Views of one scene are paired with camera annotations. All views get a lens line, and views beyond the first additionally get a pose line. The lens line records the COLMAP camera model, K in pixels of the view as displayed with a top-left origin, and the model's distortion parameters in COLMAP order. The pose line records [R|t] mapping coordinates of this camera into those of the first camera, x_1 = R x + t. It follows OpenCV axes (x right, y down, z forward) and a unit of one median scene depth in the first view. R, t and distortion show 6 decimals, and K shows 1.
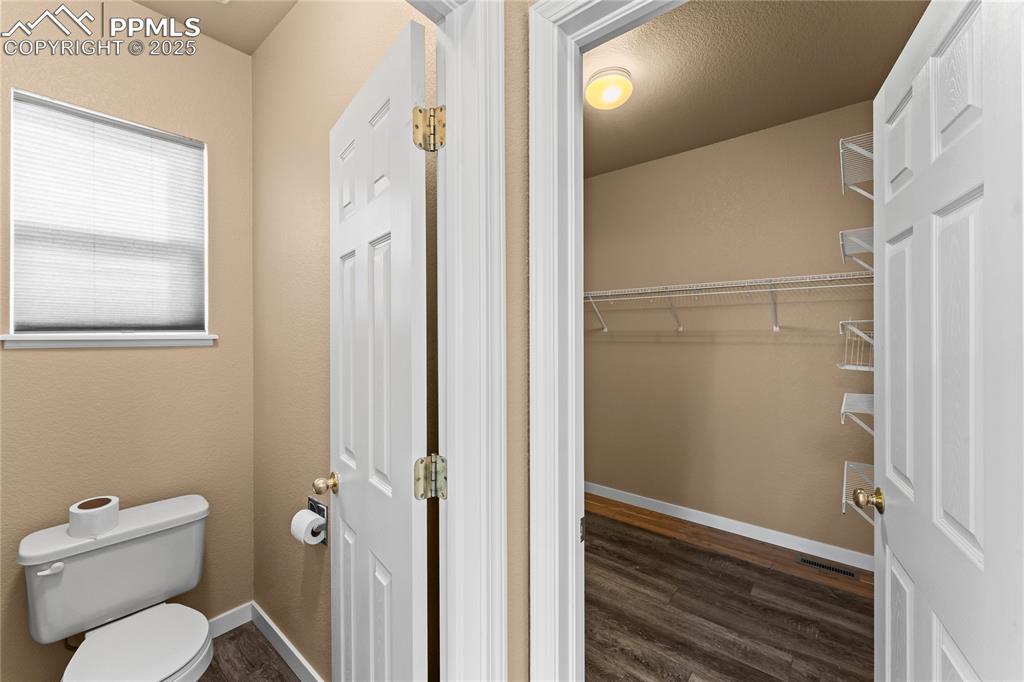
lens RADIAL K [[411.6, 0, 503.0], [0, 411.6, 335.1], [0, 0, 1]] dist [0.000857, 0.000847]
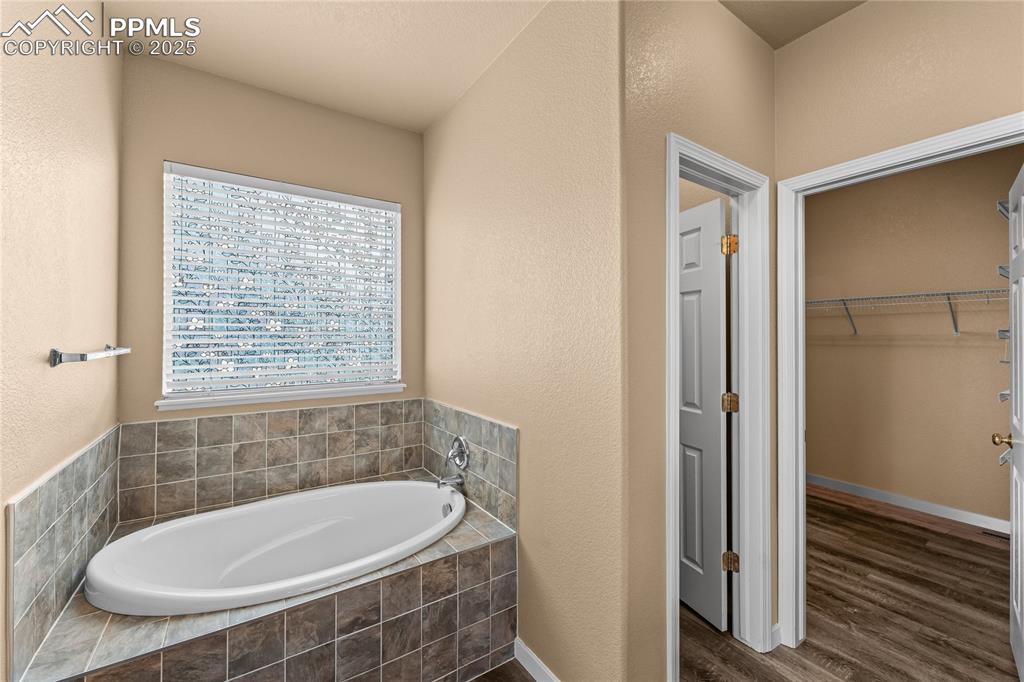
lens RADIAL K [[411.6, 0, 509.6], [0, 411.6, 337.8], [0, 0, 1]] dist [0.000857, 0.000847]
pose [[0.960441, 0.001750, -0.278477, -0.232774], [-0.002228, 0.999997, -0.001400, 0.001008], [0.278473, 0.001965, 0.960442, -0.488984]]
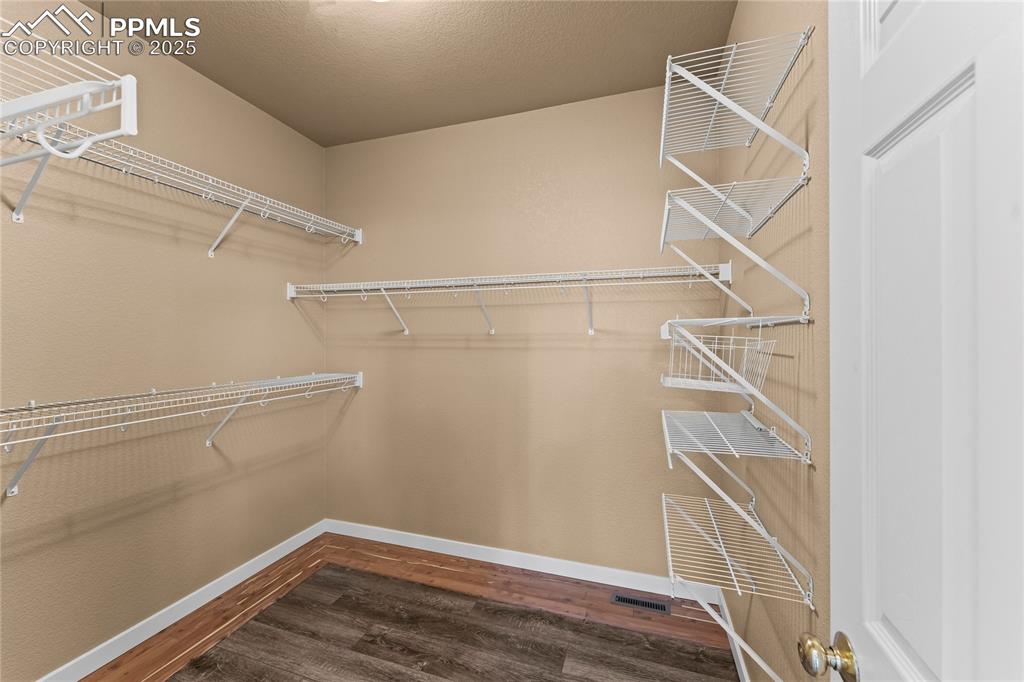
lens RADIAL K [[411.6, 0, 501.7], [0, 411.6, 337.6], [0, 0, 1]] dist [0.000857, 0.000847]
pose [[0.933525, 0.002890, 0.358502, 0.185822], [-0.001259, 0.999988, -0.004782, 0.001419], [-0.358511, 0.004013, 0.933517, 0.272241]]
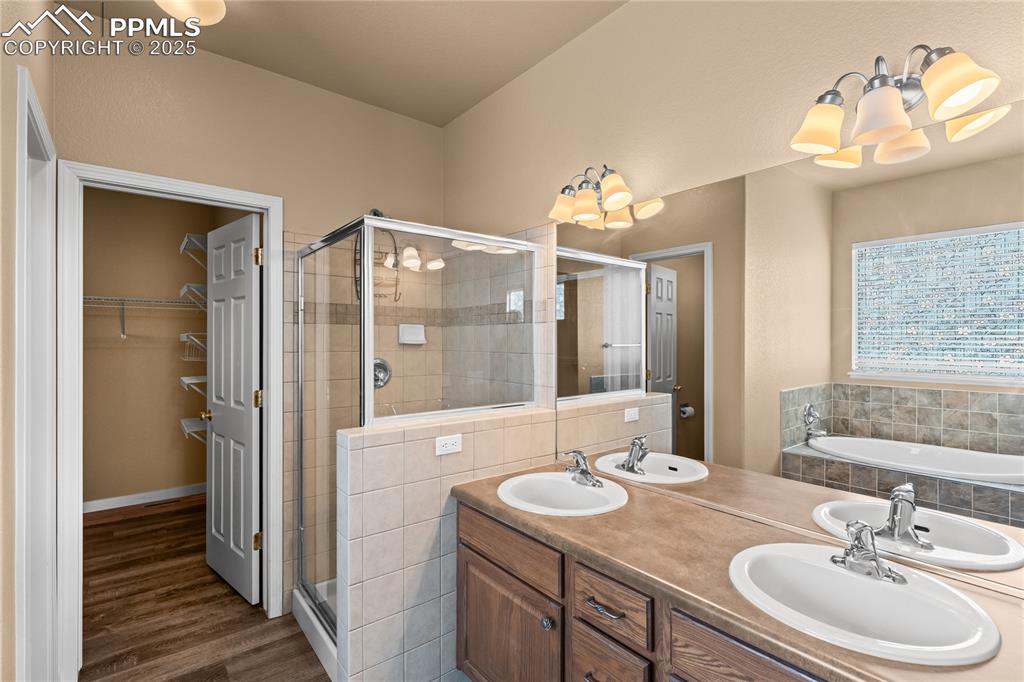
lens RADIAL K [[455.4, 0, 513.9], [0, 455.4, 340.5], [0, 0, 1]] dist [0.003040, -0.001232]
pose [[0.181422, 0.004654, 0.983394, -0.535259], [0.000199, 0.999989, -0.004770, 0.004405], [-0.983405, 0.001061, 0.181419, -0.468341]]
